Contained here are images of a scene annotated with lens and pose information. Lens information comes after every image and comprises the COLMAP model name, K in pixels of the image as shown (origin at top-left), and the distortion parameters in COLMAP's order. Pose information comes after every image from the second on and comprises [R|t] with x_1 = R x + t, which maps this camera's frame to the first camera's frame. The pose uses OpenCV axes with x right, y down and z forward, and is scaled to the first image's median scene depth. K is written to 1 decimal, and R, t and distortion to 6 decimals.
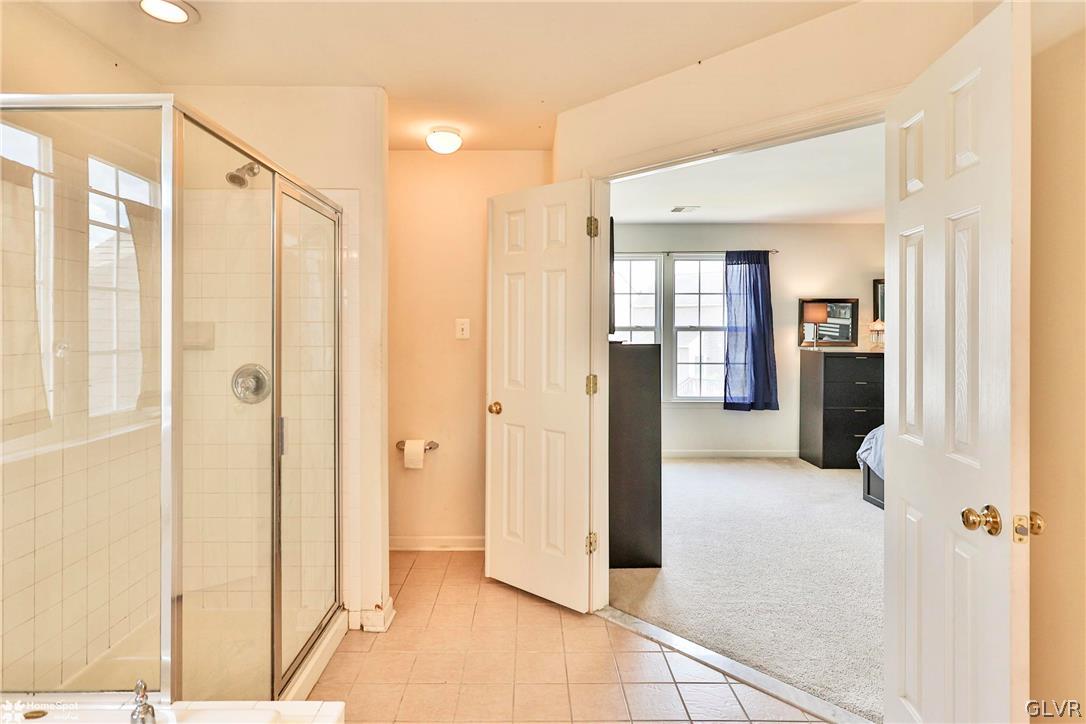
lens RADIAL K [[558.6, 0, 539.8], [0, 558.6, 323.5], [0, 0, 1]] dist [0.000576, -0.001126]
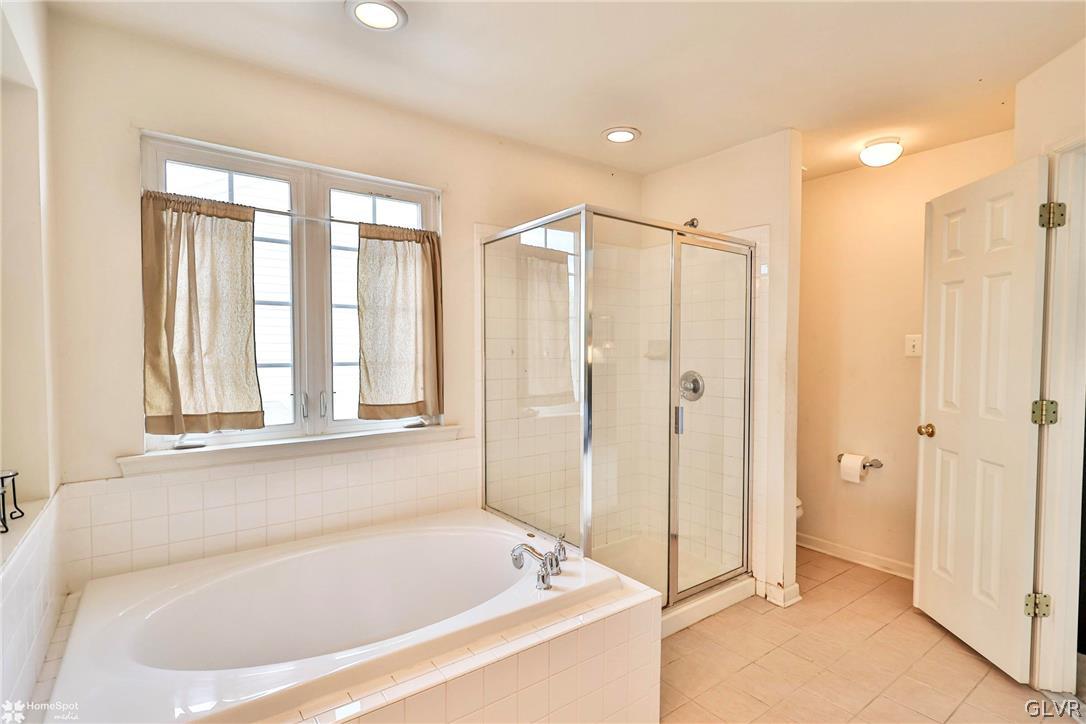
lens RADIAL K [[537.8, 0, 550.4], [0, 537.8, 358.1], [0, 0, 1]] dist [0.000039, 0.001315]
pose [[0.599274, 0.012522, -0.800446, 0.248870], [0.004073, 0.999817, 0.018690, 0.012454], [0.800534, -0.014461, 0.599113, -0.031854]]
